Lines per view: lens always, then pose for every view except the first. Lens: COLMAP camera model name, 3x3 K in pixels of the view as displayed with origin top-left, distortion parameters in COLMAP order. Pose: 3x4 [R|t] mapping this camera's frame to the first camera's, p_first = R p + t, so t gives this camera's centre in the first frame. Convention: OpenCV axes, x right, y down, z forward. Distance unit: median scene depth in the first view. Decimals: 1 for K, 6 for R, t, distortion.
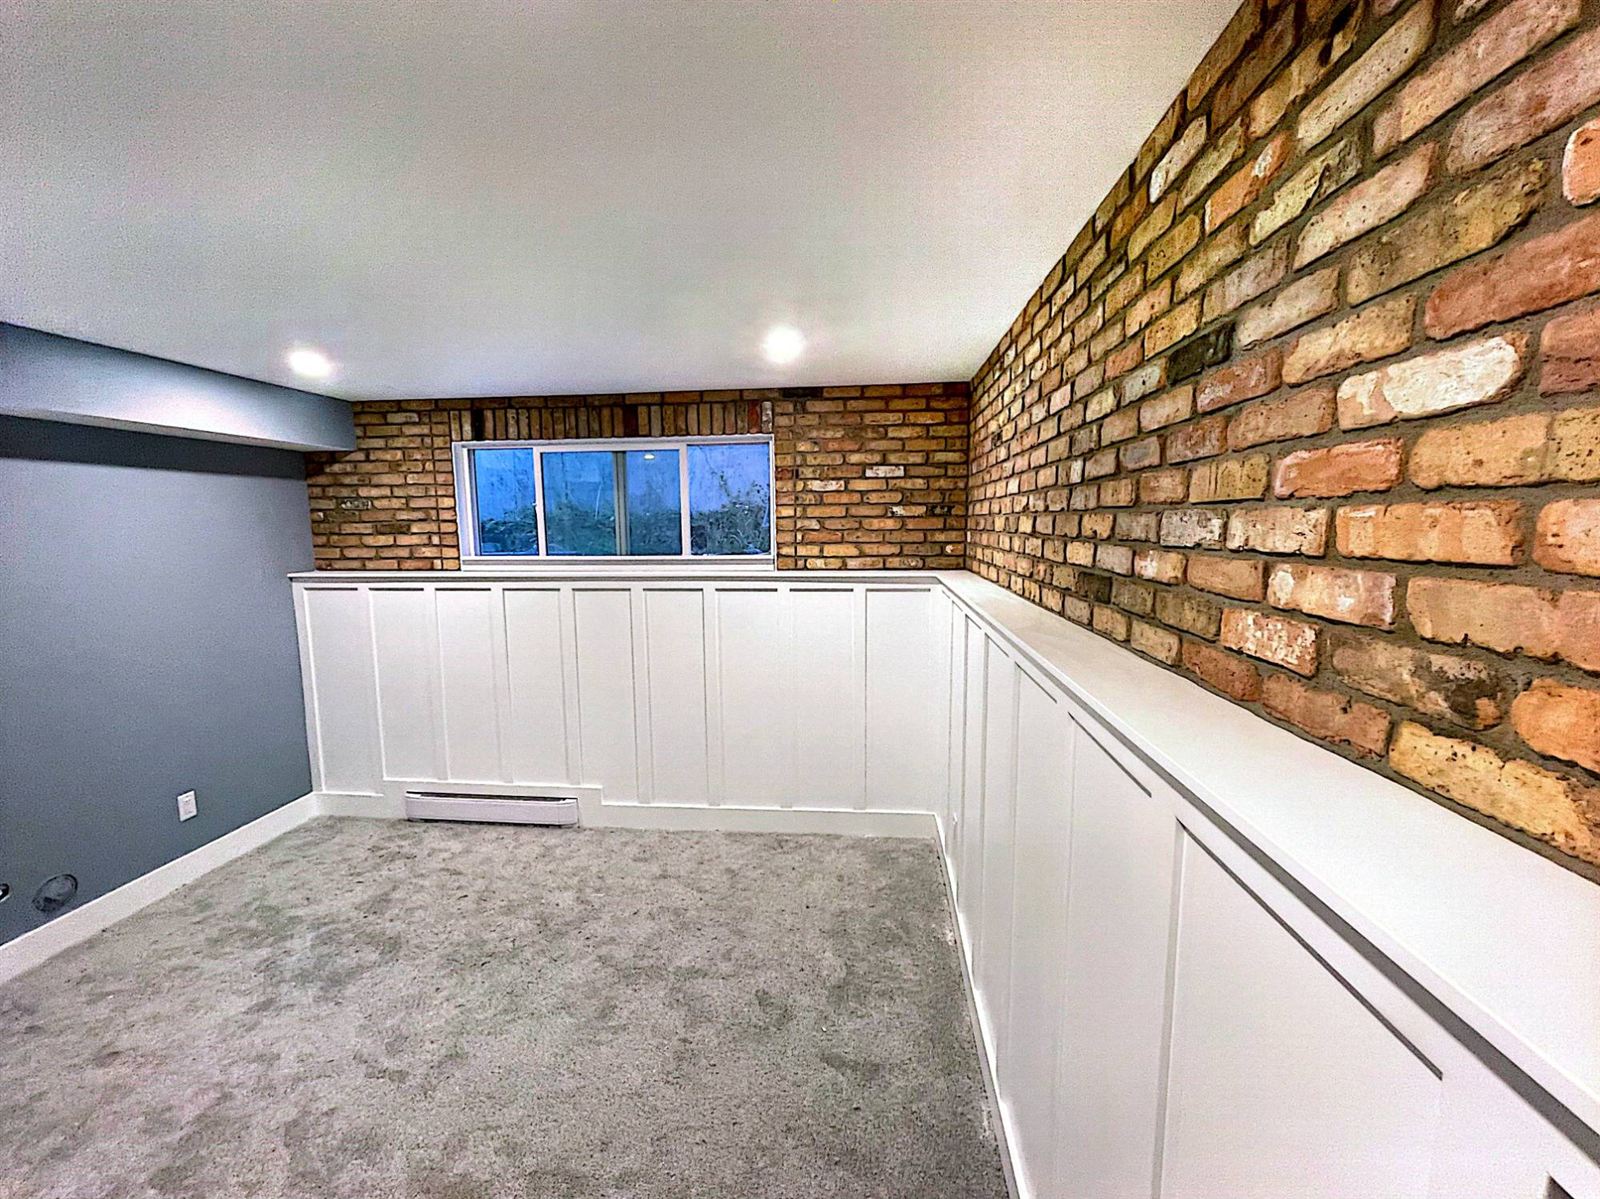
lens RADIAL K [[644.9, 0, 800.0], [0, 644.9, 599.5], [0, 0, 1]] dist [-0.000210, -0.000127]
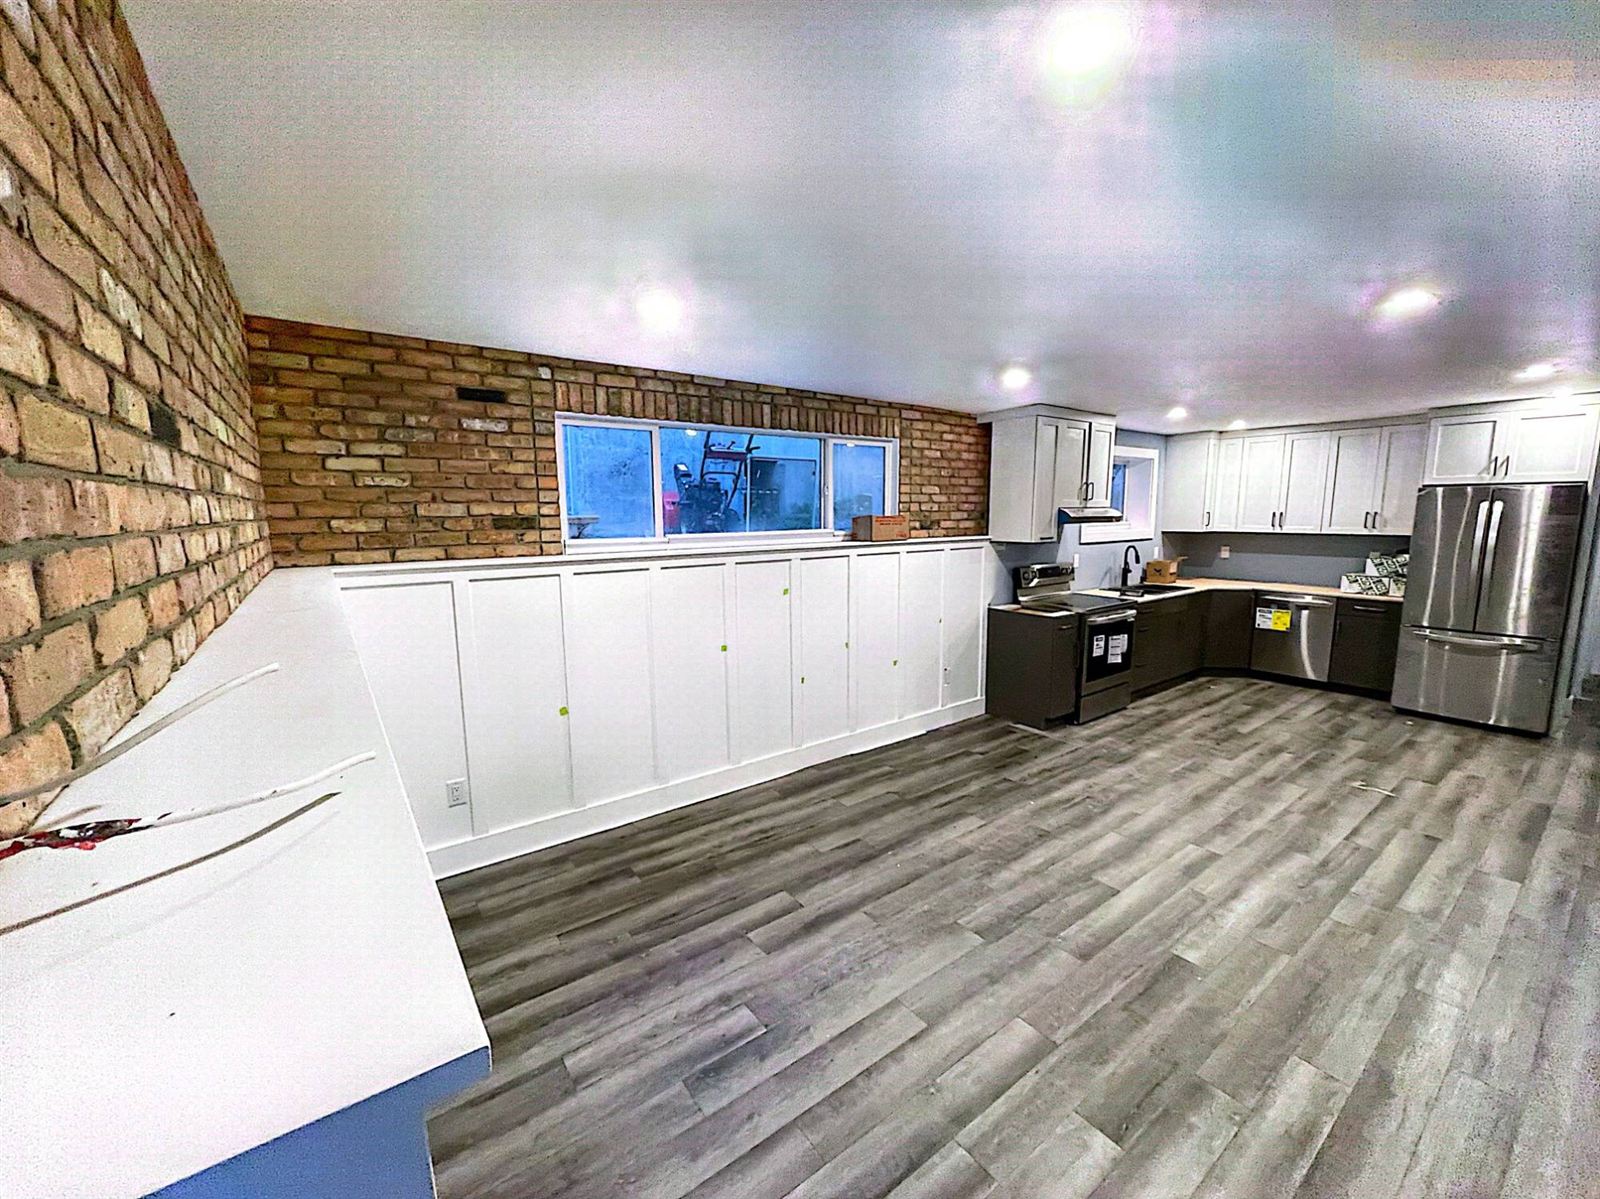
lens RADIAL K [[644.9, 0, 800.0], [0, 644.9, 599.5], [0, 0, 1]] dist [-0.000210, -0.000127]
pose [[0.741008, -0.092384, 0.665111, -0.928953], [0.078183, 0.995624, 0.051189, -0.001302], [-0.666930, 0.014069, 0.744988, 0.102198]]
